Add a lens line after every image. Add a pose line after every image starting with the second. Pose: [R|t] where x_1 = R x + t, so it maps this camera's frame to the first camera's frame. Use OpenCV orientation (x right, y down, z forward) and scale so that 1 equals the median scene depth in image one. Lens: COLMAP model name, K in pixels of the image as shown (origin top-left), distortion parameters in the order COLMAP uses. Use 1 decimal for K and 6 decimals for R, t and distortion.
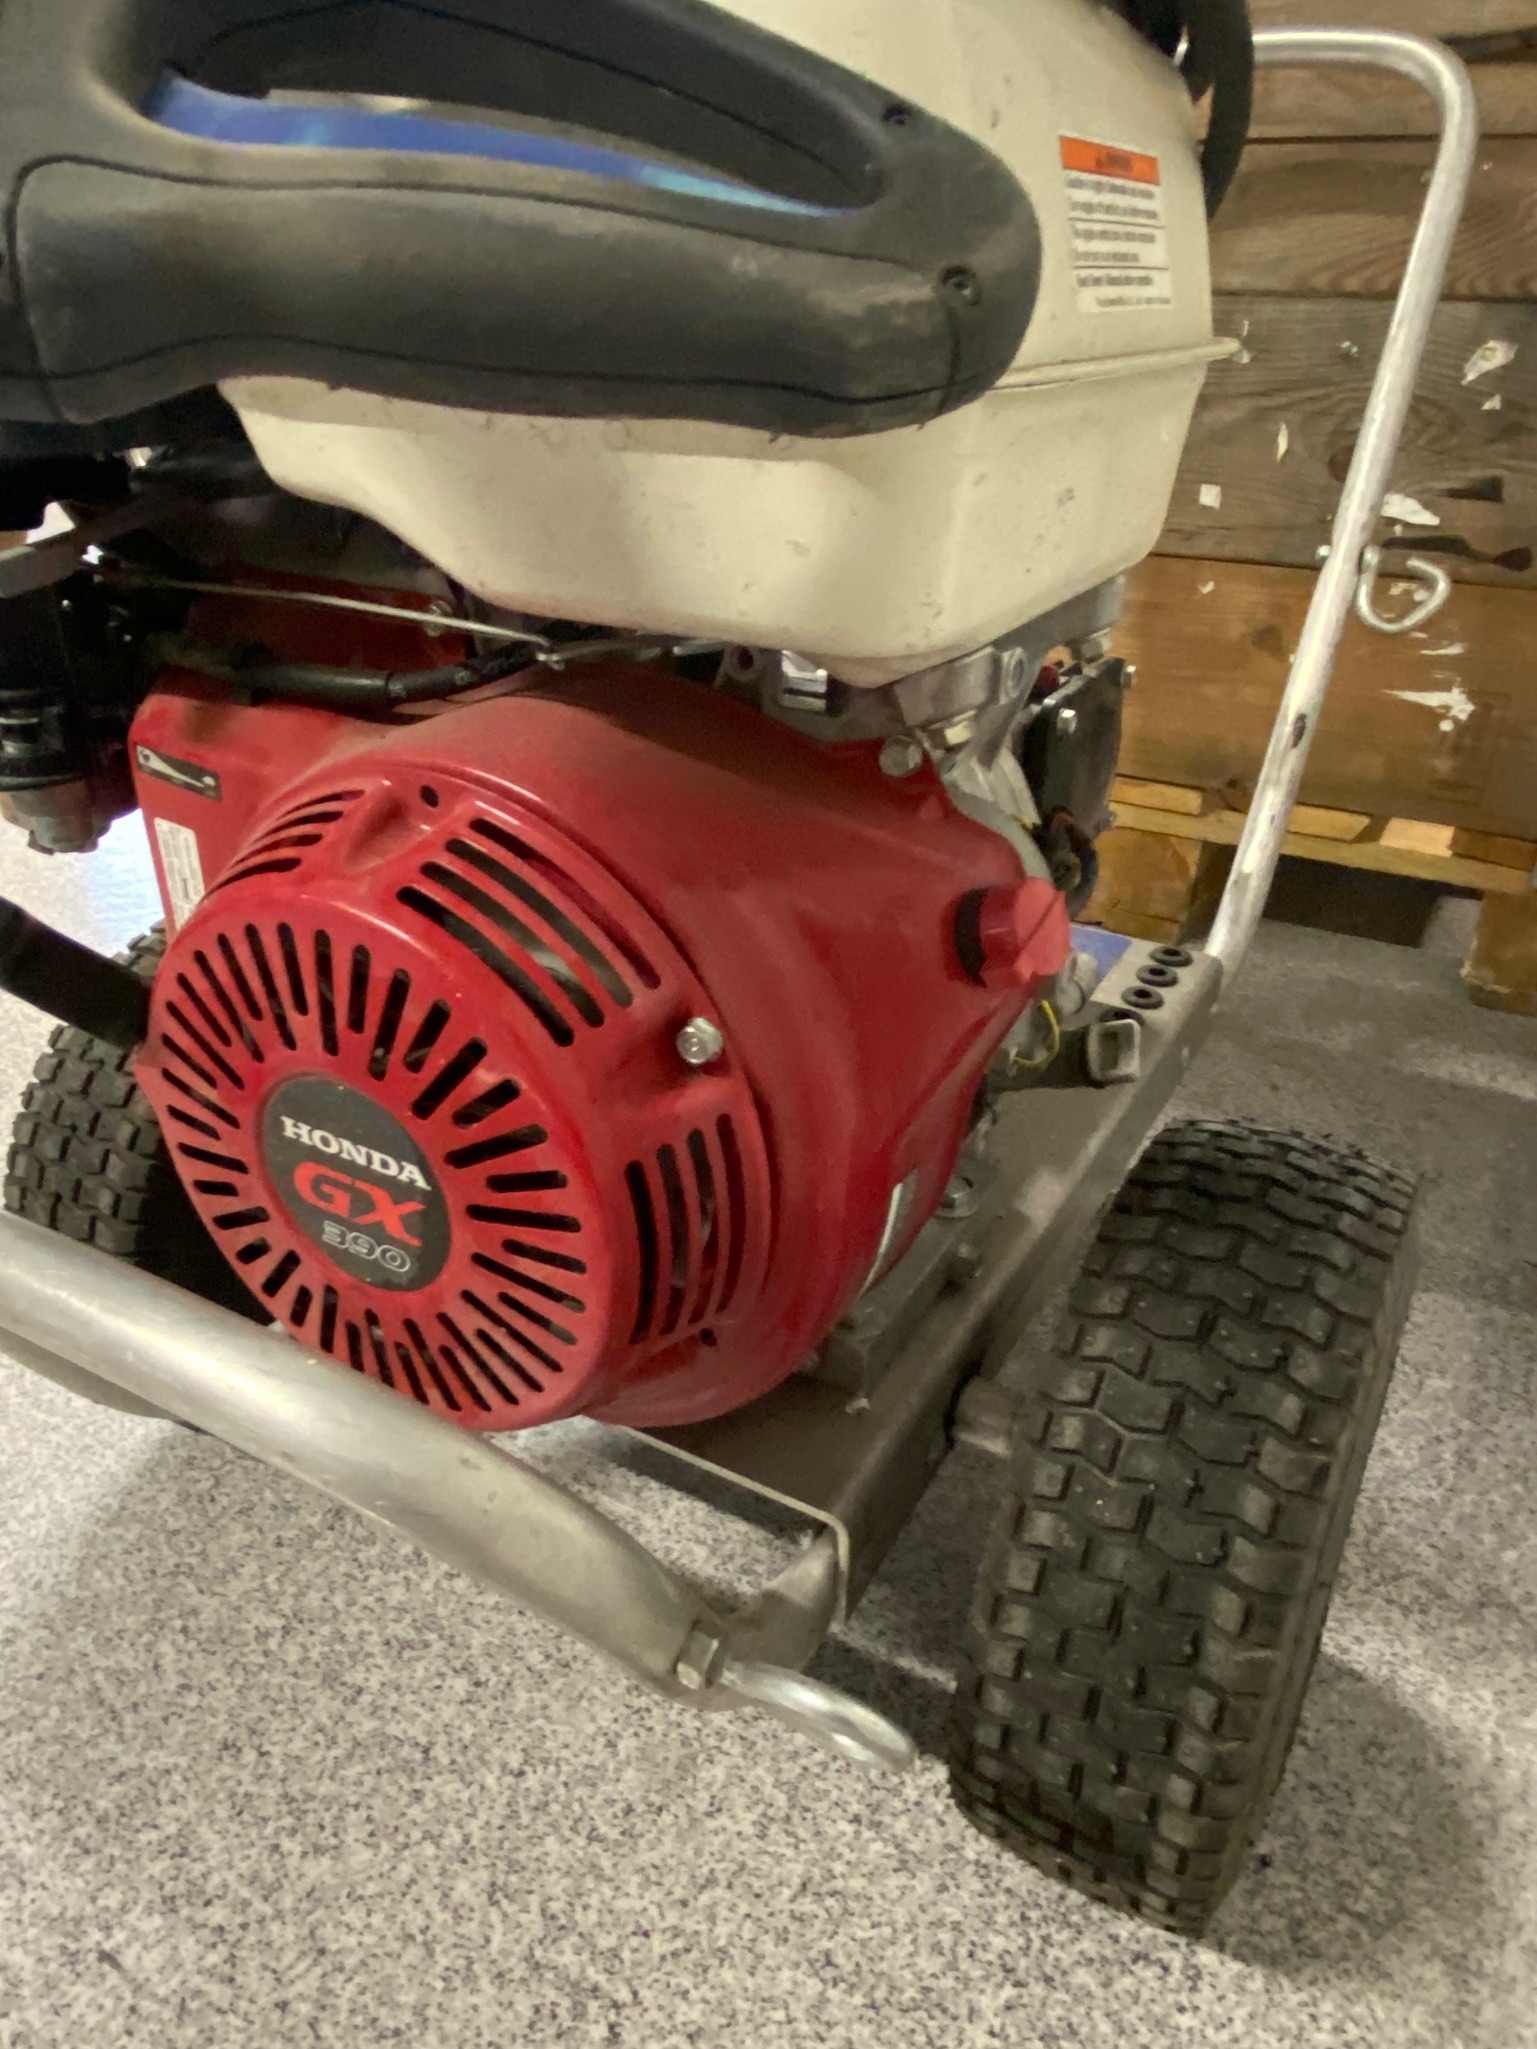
lens RADIAL K [[1426.5, 0, 741.2], [0, 1426.5, 1020.9], [0, 0, 1]] dist [0.003290, -0.030863]
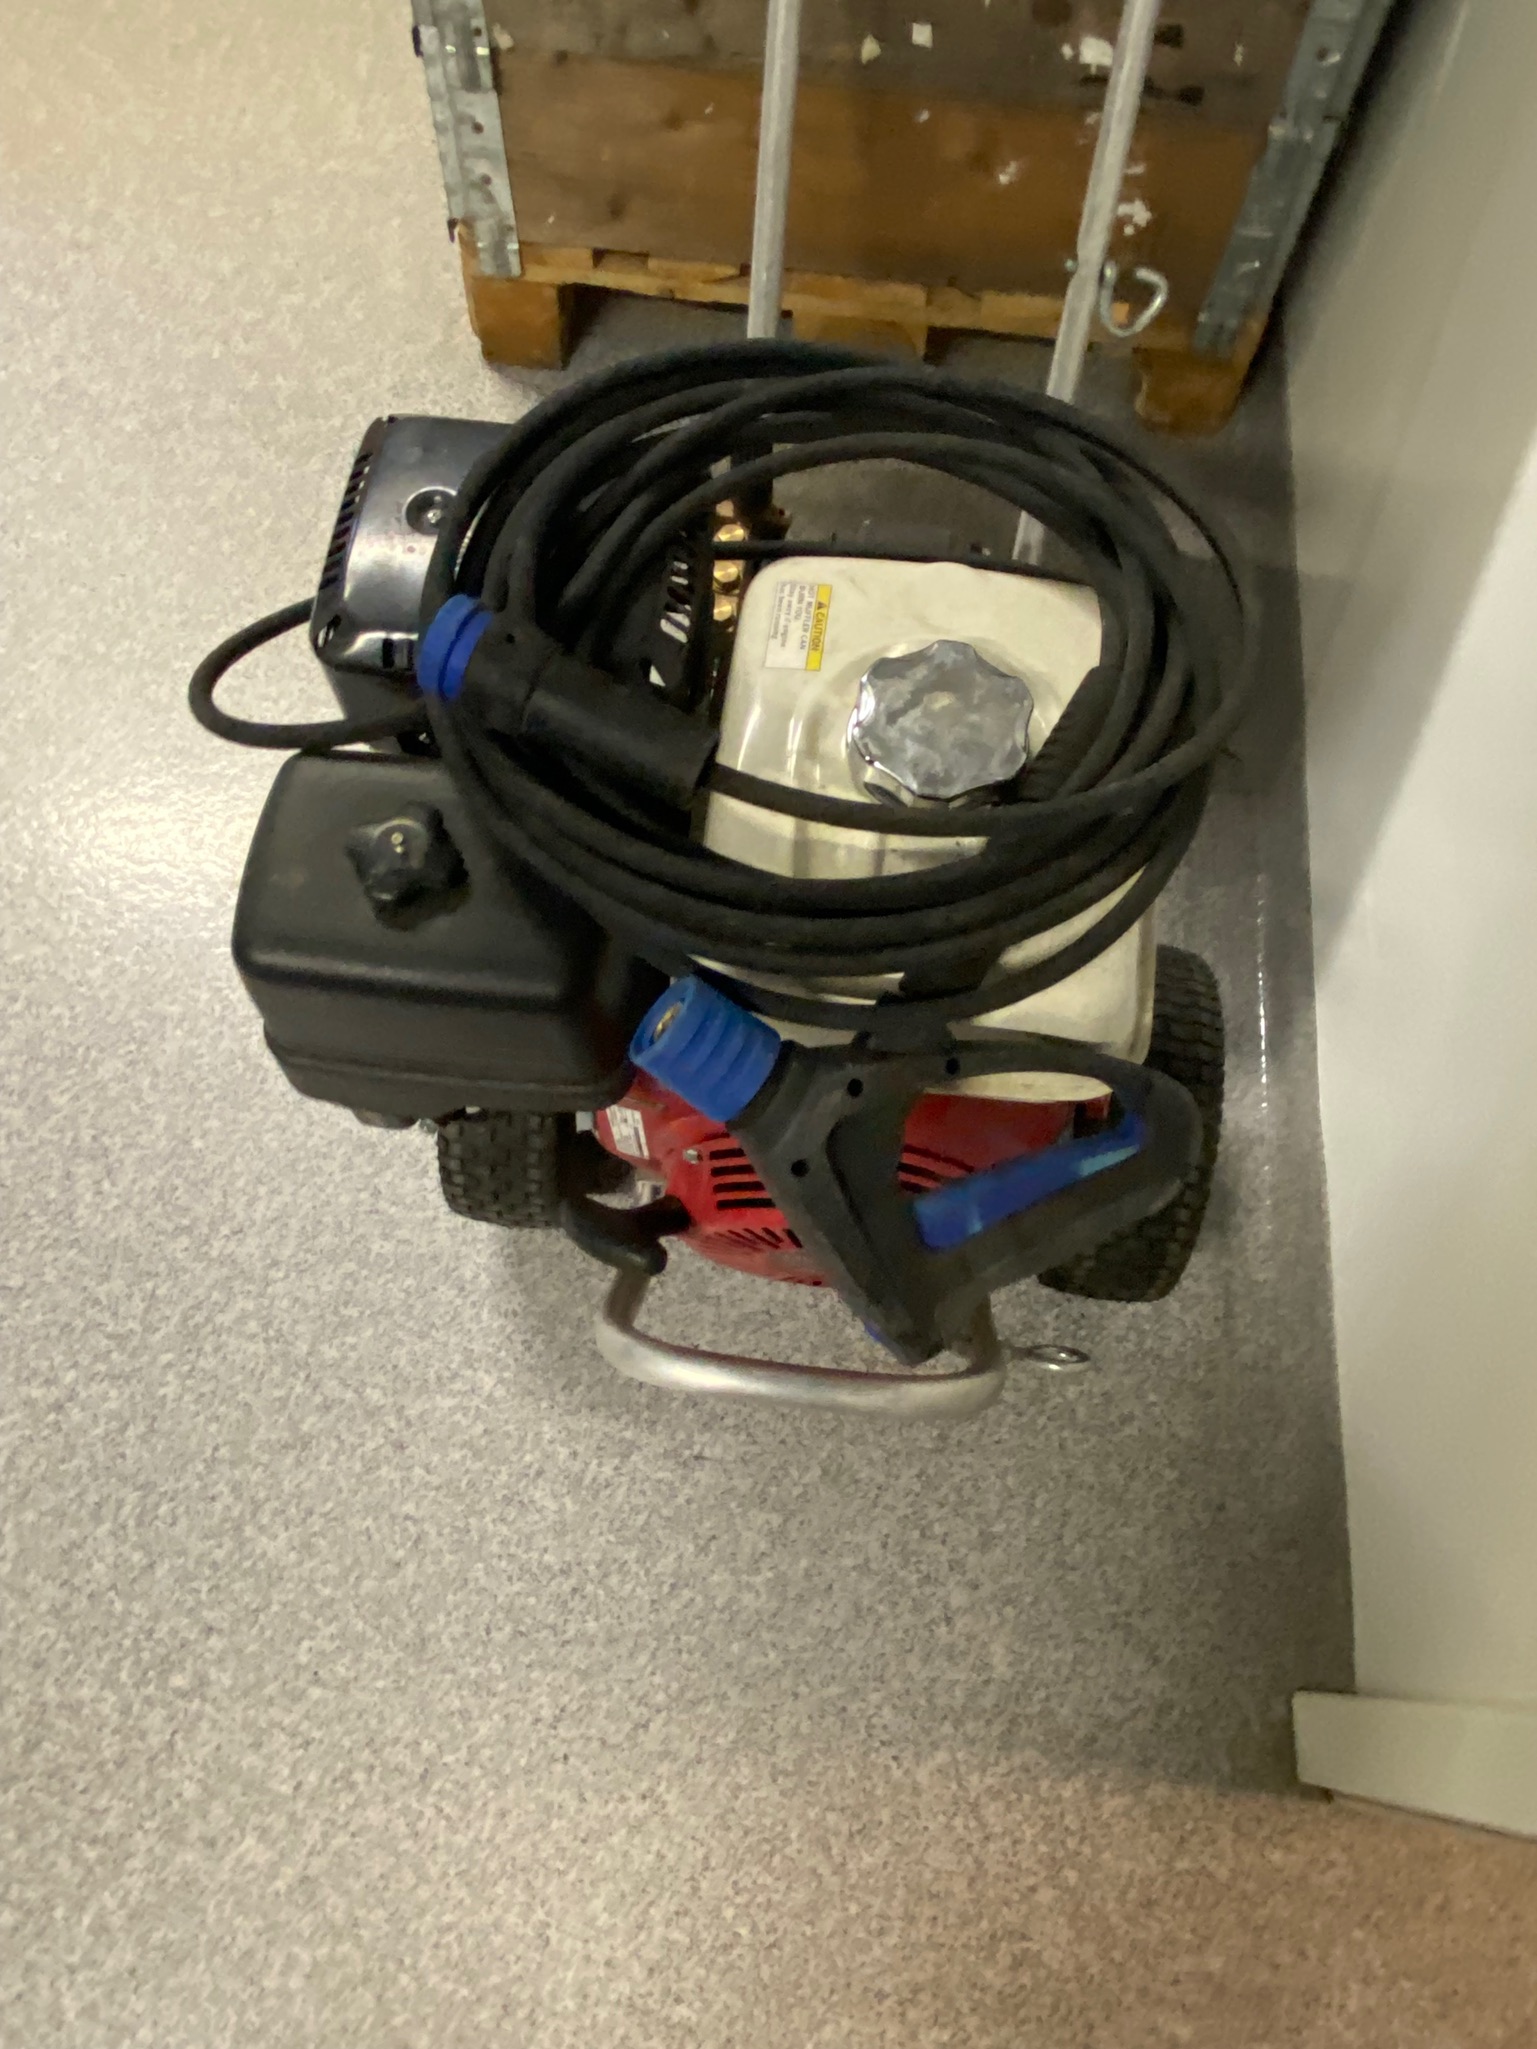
lens RADIAL K [[1426.5, 0, 741.2], [0, 1426.5, 1020.9], [0, 0, 1]] dist [0.003290, -0.030863]
pose [[0.922353, -0.359084, 0.142561, -0.247737], [0.181471, 0.728421, 0.660660, -0.717806], [-0.341076, -0.583491, 0.737025, -0.158154]]
